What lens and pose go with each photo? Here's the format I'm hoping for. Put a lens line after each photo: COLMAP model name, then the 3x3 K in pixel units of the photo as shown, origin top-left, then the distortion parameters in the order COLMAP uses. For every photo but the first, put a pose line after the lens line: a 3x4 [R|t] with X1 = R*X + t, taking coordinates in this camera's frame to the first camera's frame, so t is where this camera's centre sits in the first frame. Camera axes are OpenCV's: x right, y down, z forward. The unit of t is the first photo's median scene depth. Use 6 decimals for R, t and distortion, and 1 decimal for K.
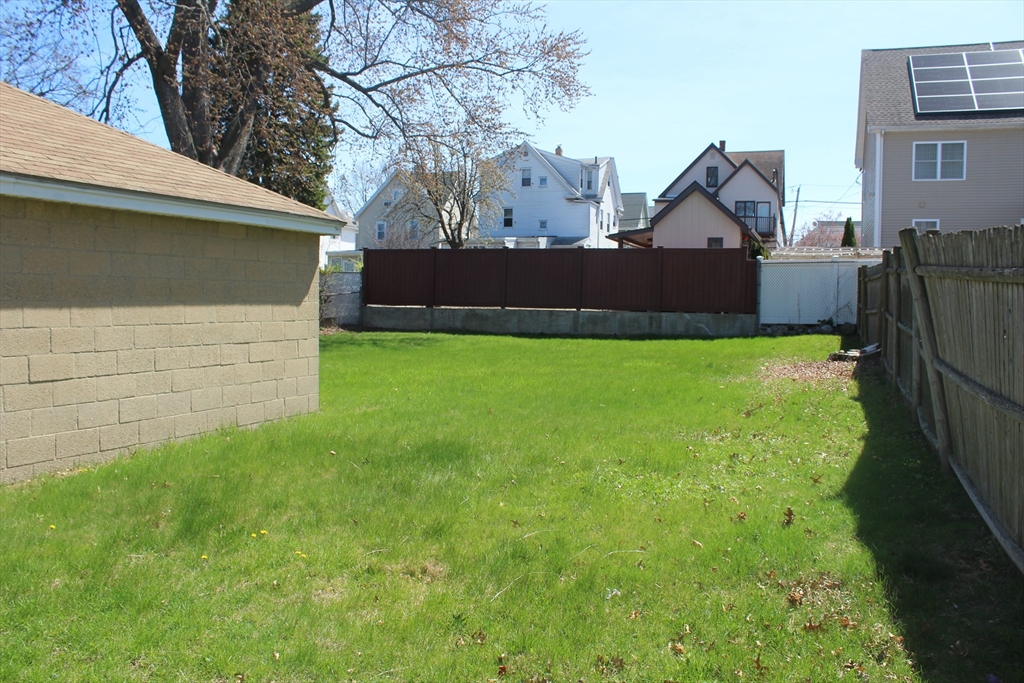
lens RADIAL K [[856.0, 0, 507.1], [0, 856.0, 346.8], [0, 0, 1]] dist [-0.162022, 0.139448]
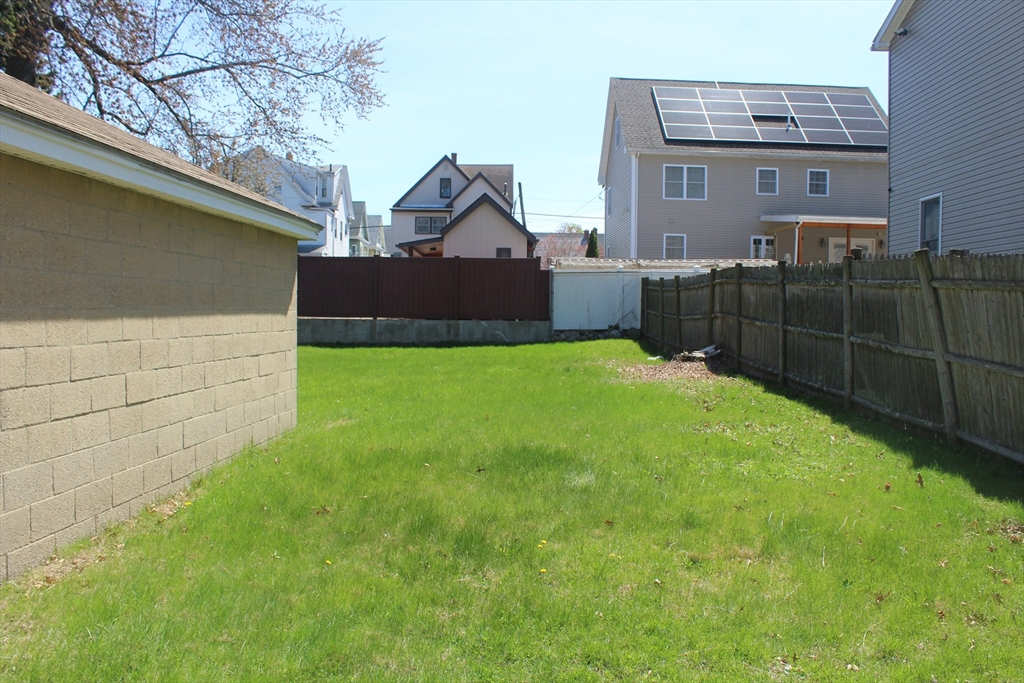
lens RADIAL K [[856.0, 0, 514.2], [0, 856.0, 352.3], [0, 0, 1]] dist [-0.162022, 0.139448]
pose [[0.934340, -0.021055, 0.355761, -0.119771], [0.022419, 0.999749, 0.000289, -0.000575], [-0.355678, 0.007706, 0.934577, 0.013351]]
